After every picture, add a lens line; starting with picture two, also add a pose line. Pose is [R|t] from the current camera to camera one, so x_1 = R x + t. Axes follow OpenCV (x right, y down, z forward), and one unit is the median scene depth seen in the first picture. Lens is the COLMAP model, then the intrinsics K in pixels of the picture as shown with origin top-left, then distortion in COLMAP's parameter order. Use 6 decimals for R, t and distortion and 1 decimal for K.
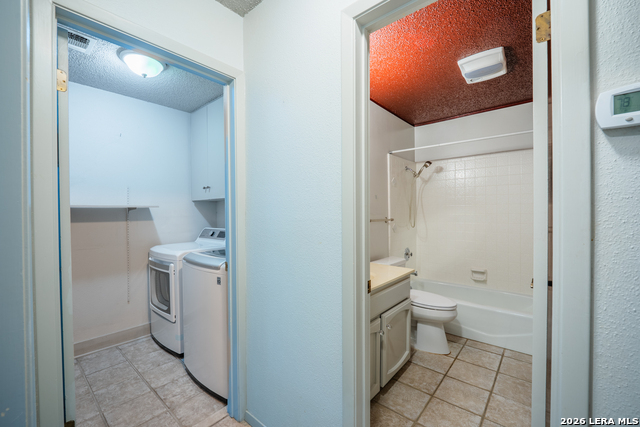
lens RADIAL K [[263.4, 0, 313.6], [0, 263.4, 214.5], [0, 0, 1]] dist [-0.006991, -0.000195]
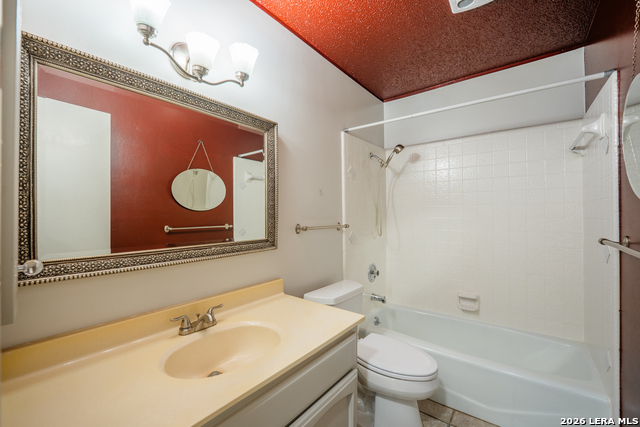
lens RADIAL K [[263.4, 0, 313.6], [0, 263.4, 214.5], [0, 0, 1]] dist [-0.006991, -0.000195]
pose [[0.998626, 0.001359, 0.052381, 0.172619], [-0.000844, 0.999951, -0.009849, -0.003499], [-0.052391, 0.009791, 0.998579, 0.310862]]
